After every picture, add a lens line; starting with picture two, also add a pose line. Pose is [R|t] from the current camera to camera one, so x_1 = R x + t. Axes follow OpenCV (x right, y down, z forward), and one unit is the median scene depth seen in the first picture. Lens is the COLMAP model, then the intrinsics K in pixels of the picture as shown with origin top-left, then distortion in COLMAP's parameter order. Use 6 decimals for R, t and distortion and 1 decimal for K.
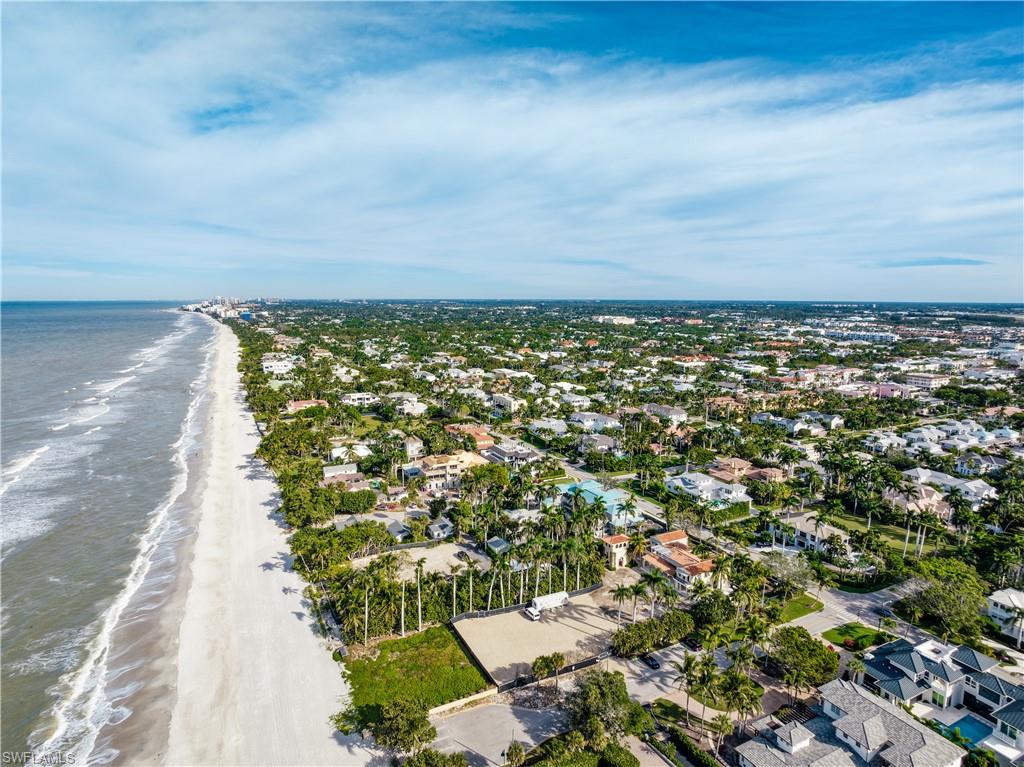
lens RADIAL K [[585.8, 0, 512.0], [0, 585.8, 383.5], [0, 0, 1]] dist [-0.019566, -0.000264]
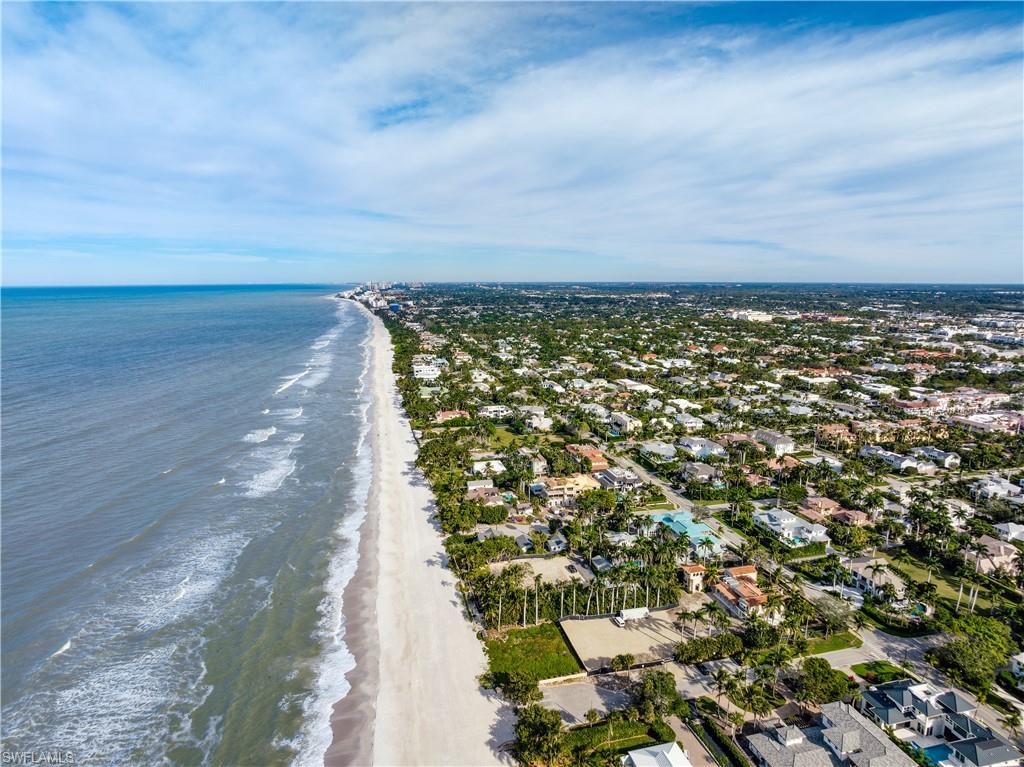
lens RADIAL K [[585.8, 0, 512.0], [0, 585.8, 383.5], [0, 0, 1]] dist [-0.019566, -0.000264]
pose [[0.975056, 0.033739, -0.219381, 0.045277], [-0.026980, 0.999067, 0.033735, -0.124811], [0.220314, -0.026974, 0.975056, -0.226597]]
